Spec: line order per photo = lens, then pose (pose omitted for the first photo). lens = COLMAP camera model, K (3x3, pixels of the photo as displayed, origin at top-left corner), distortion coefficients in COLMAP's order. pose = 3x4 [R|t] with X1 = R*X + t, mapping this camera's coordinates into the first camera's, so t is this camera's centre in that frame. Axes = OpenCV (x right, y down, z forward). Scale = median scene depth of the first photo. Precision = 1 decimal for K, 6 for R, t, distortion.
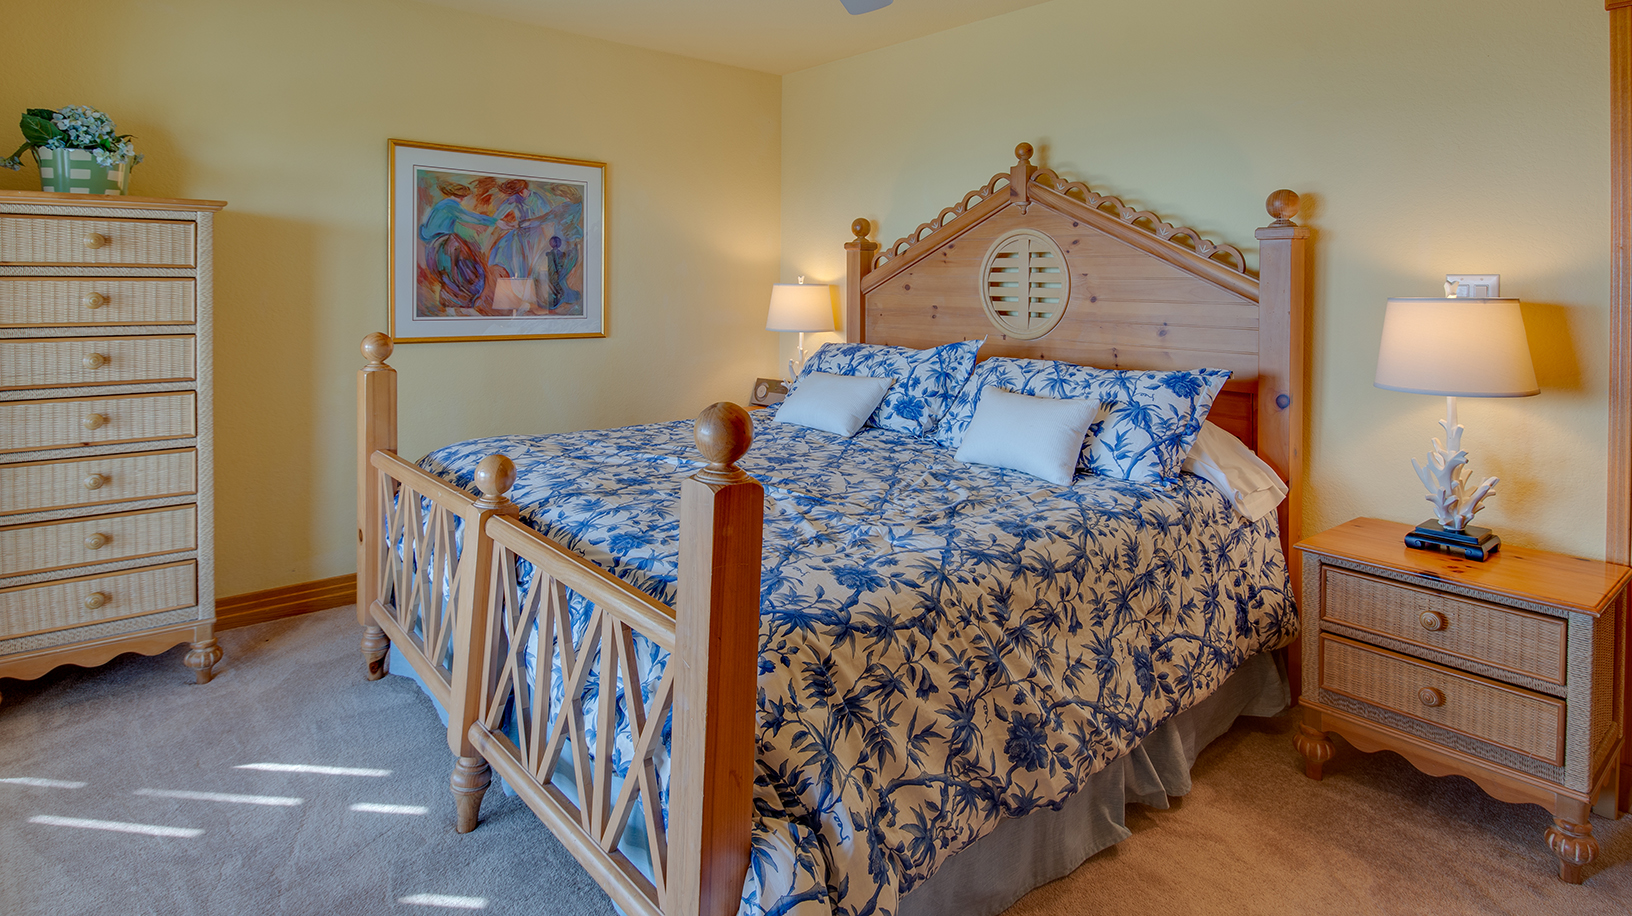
lens RADIAL K [[872.8, 0, 796.6], [0, 872.8, 424.4], [0, 0, 1]] dist [-0.000614, -0.000503]
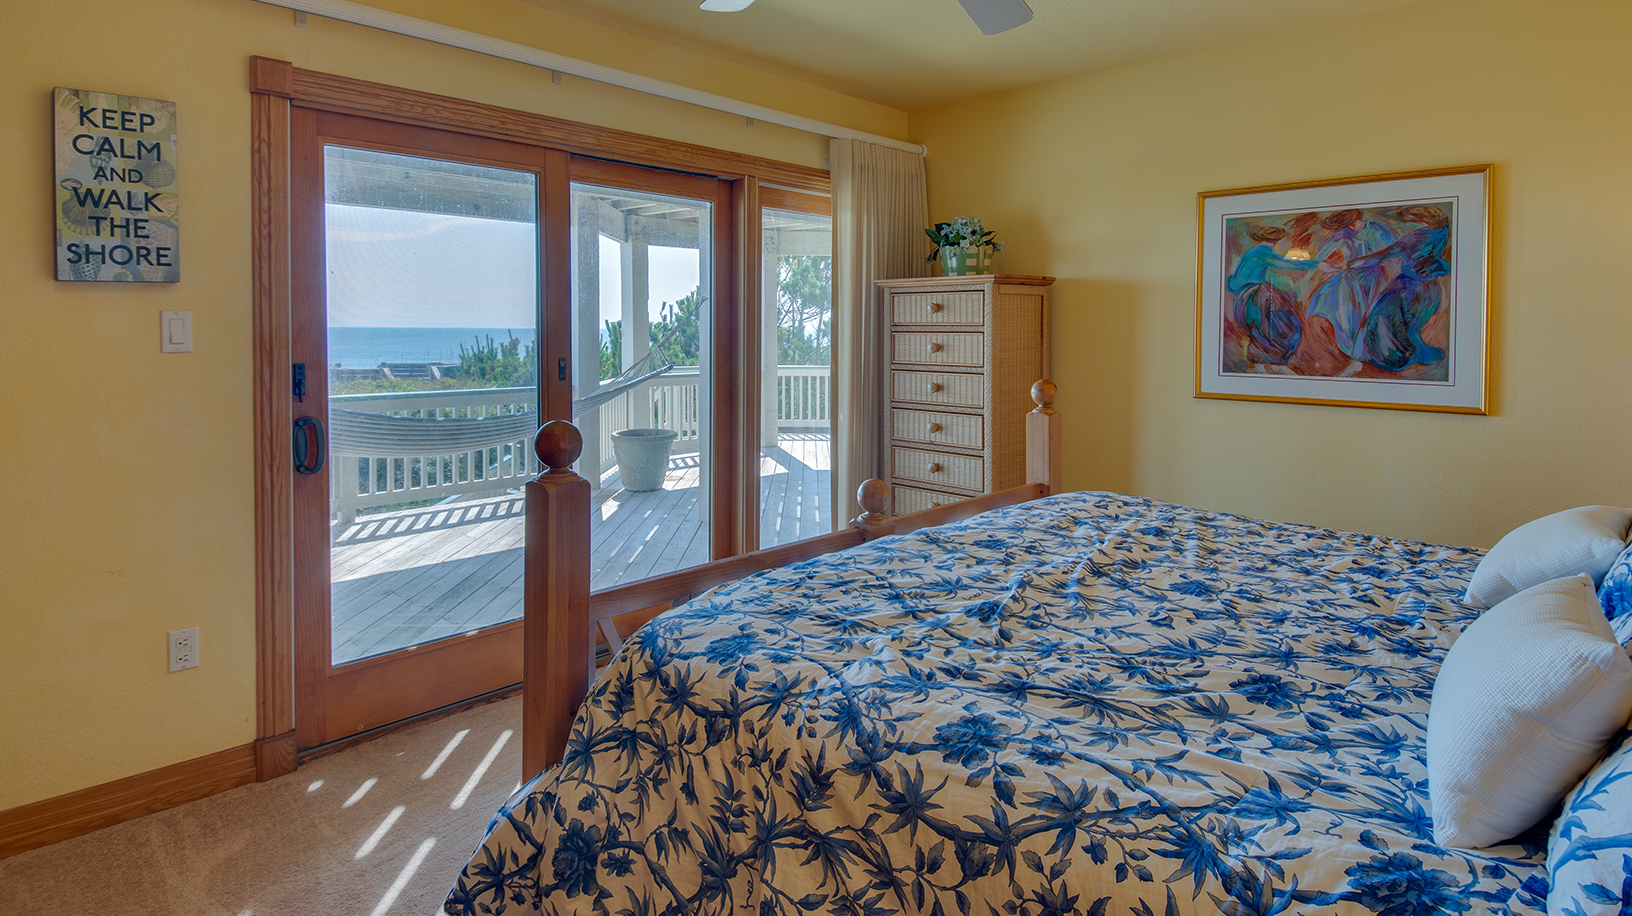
lens RADIAL K [[872.8, 0, 796.6], [0, 872.8, 424.4], [0, 0, 1]] dist [-0.000614, -0.000503]
pose [[0.089748, 0.096214, -0.991306, 0.471860], [-0.161702, 0.983525, 0.080818, -0.069558], [0.982750, 0.153043, 0.103828, 0.456566]]
